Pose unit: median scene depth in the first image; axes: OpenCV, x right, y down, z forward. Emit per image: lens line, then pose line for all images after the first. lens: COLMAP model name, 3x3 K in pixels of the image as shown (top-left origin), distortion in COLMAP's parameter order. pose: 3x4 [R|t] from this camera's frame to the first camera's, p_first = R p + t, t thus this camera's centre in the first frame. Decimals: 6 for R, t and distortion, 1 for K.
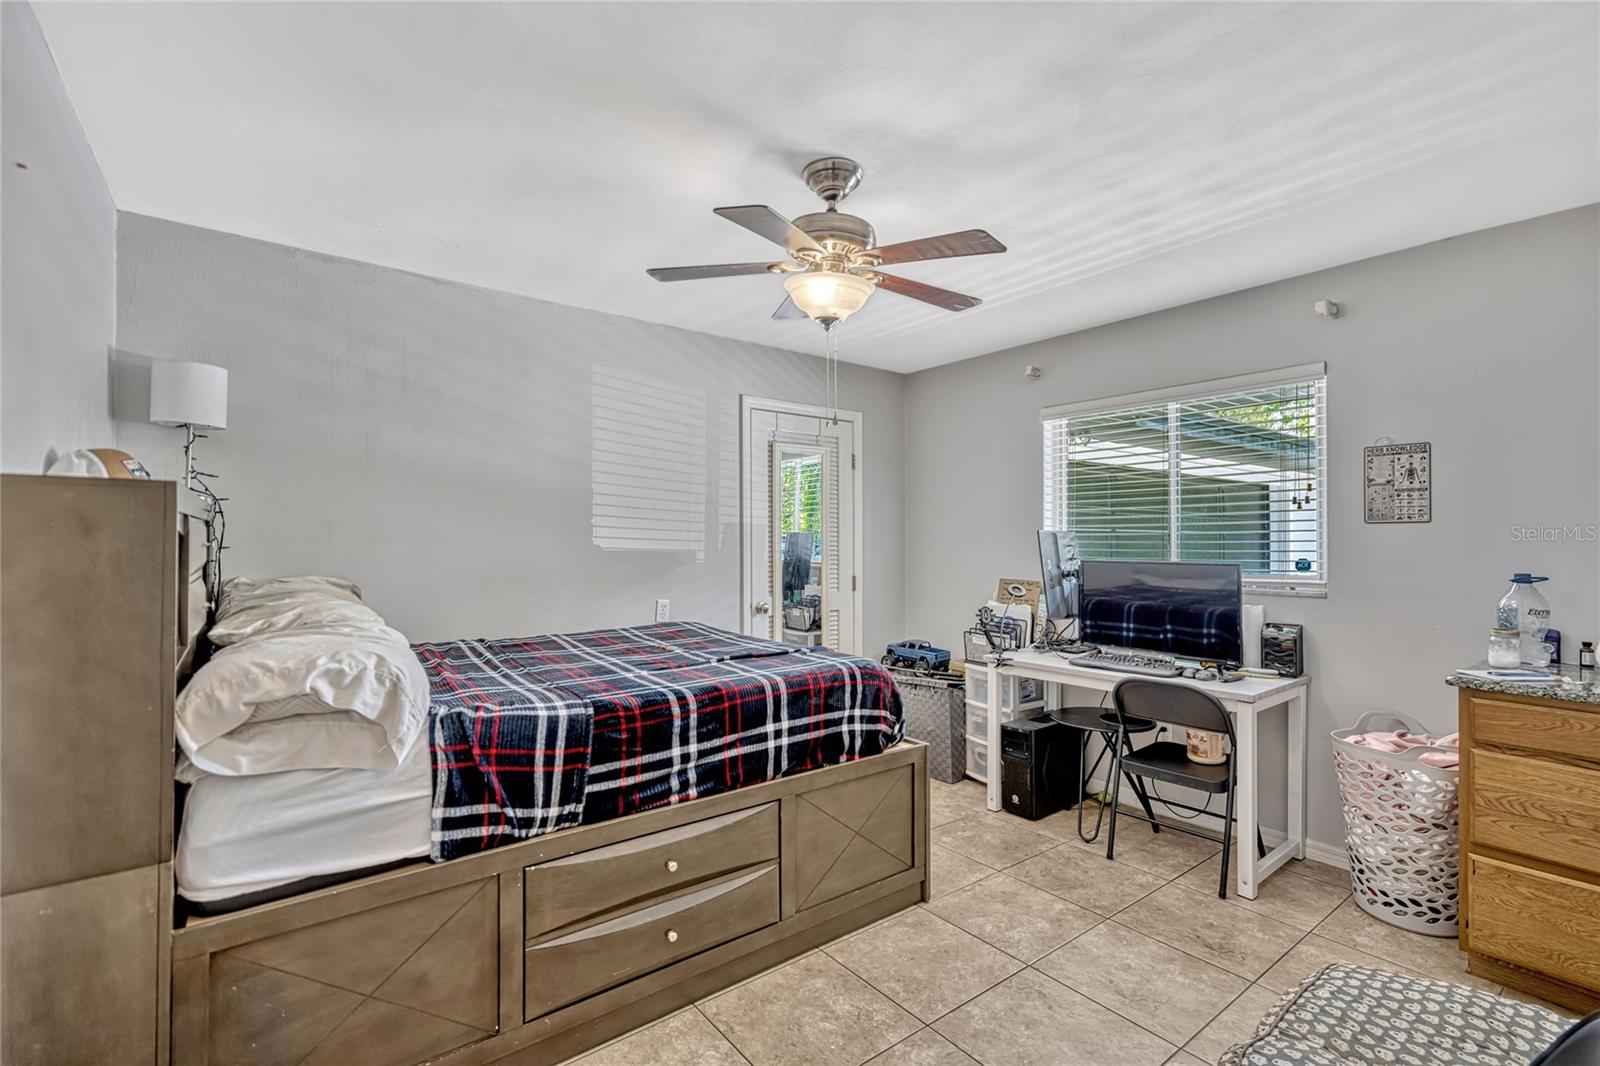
lens RADIAL K [[745.9, 0, 800.0], [0, 745.9, 533.0], [0, 0, 1]] dist [0.000726, 0.000127]
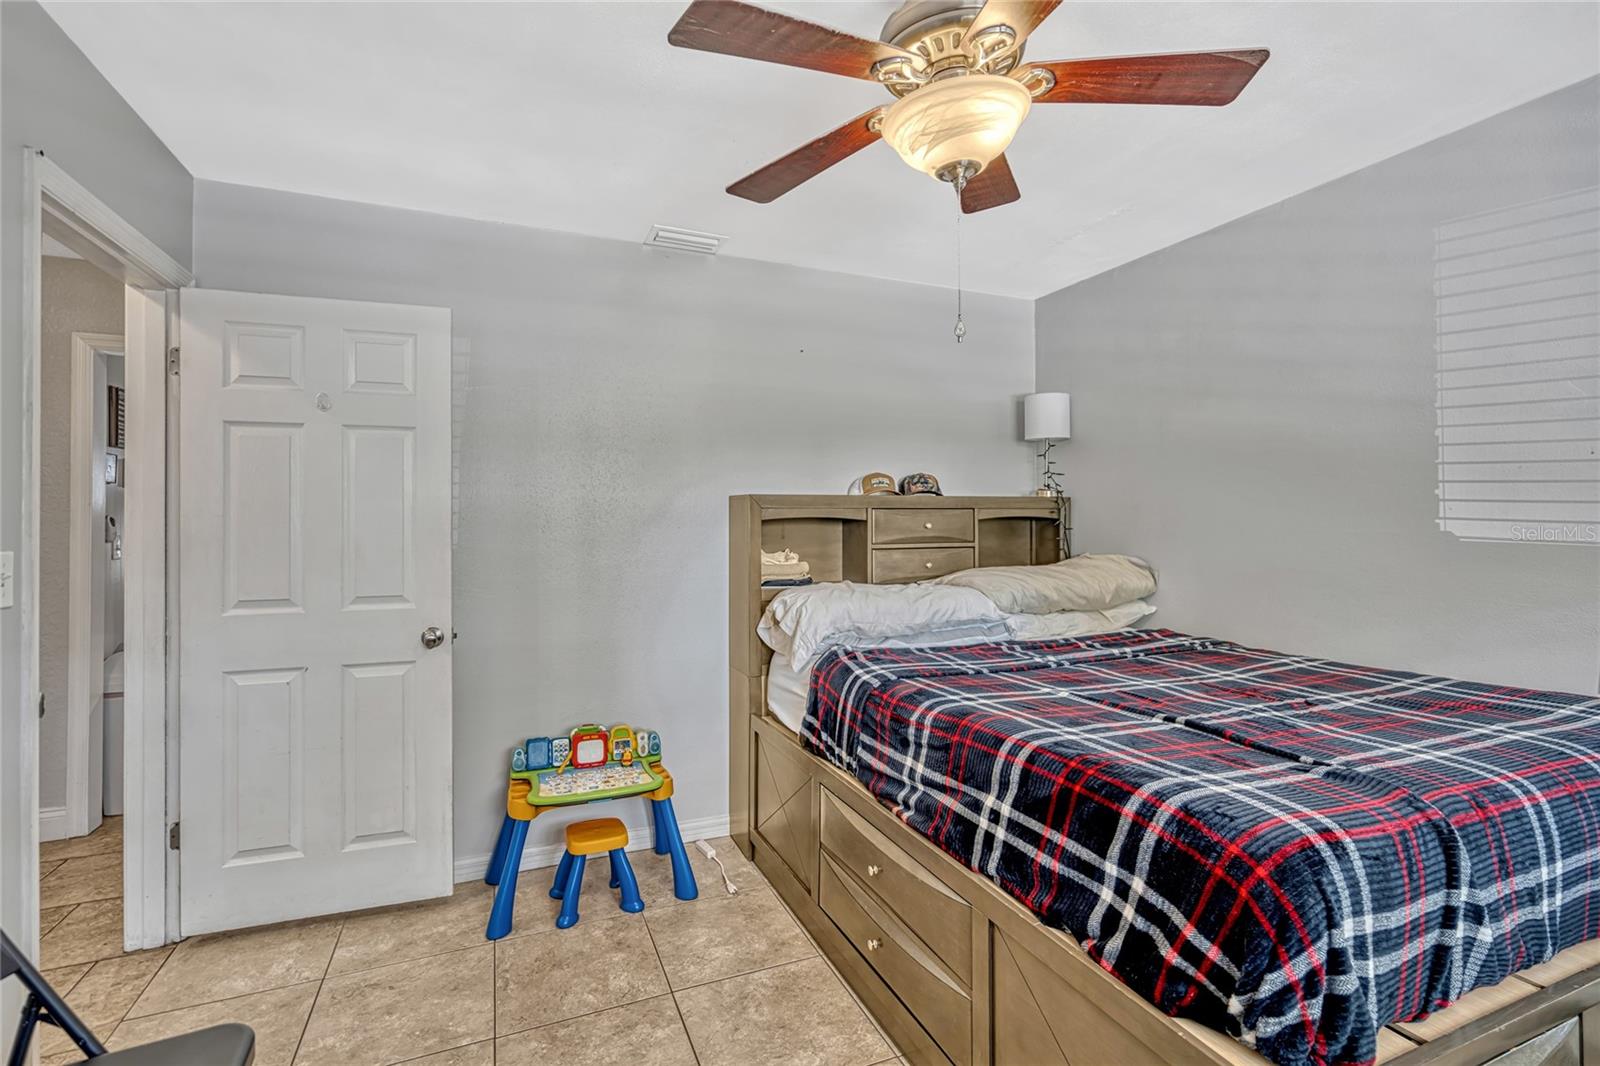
lens RADIAL K [[735.0, 0, 799.1], [0, 735.0, 517.4], [0, 0, 1]] dist [-0.000006, 0.000737]
pose [[-0.271343, -0.004566, -0.962472, 0.641878], [0.008104, 0.999942, -0.007028, 0.006637], [0.962448, -0.009707, -0.271291, 1.001794]]
